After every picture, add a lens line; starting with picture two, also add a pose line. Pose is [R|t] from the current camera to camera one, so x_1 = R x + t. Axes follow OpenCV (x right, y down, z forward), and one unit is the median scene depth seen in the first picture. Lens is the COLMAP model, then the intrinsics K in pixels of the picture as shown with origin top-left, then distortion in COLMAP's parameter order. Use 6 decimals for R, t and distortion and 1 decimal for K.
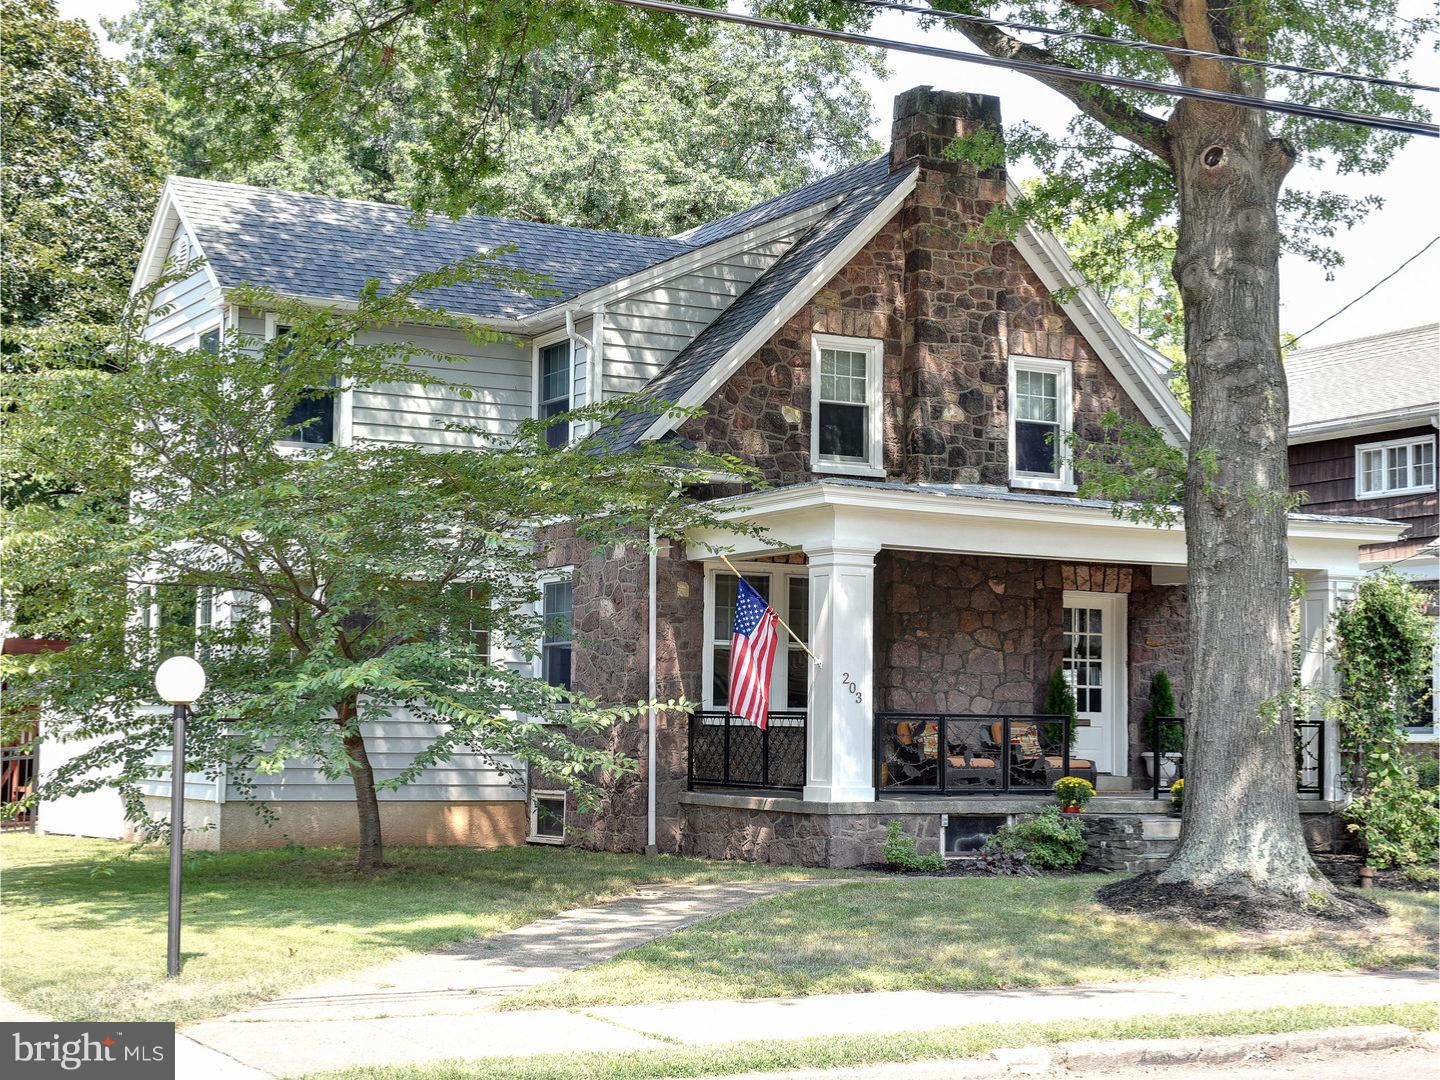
lens RADIAL K [[2386.5, 0, 720.8], [0, 2386.5, 540.1], [0, 0, 1]] dist [-0.060842, 0.000000]
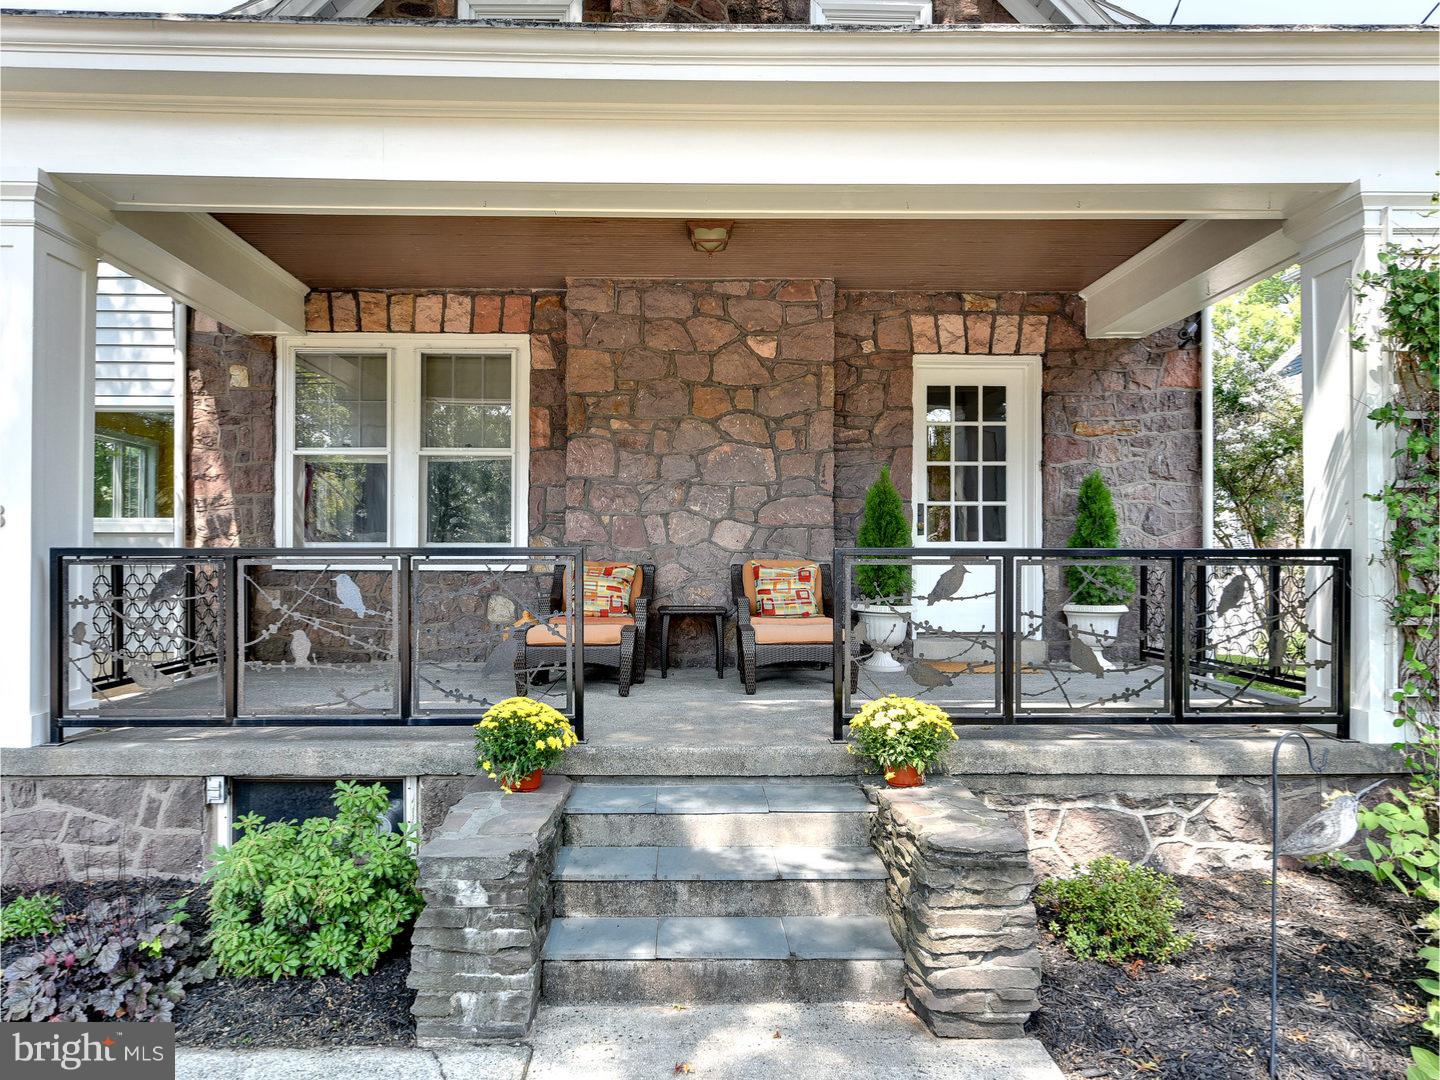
lens RADIAL K [[982.0, 0, 712.8], [0, 982.0, 544.1], [0, 0, 1]] dist [0.008649, -0.001175]
pose [[0.889984, -0.020902, -0.455512, 0.227038], [0.049452, 0.997481, 0.050849, 0.059348], [0.453302, -0.067781, 0.888776, 0.776121]]
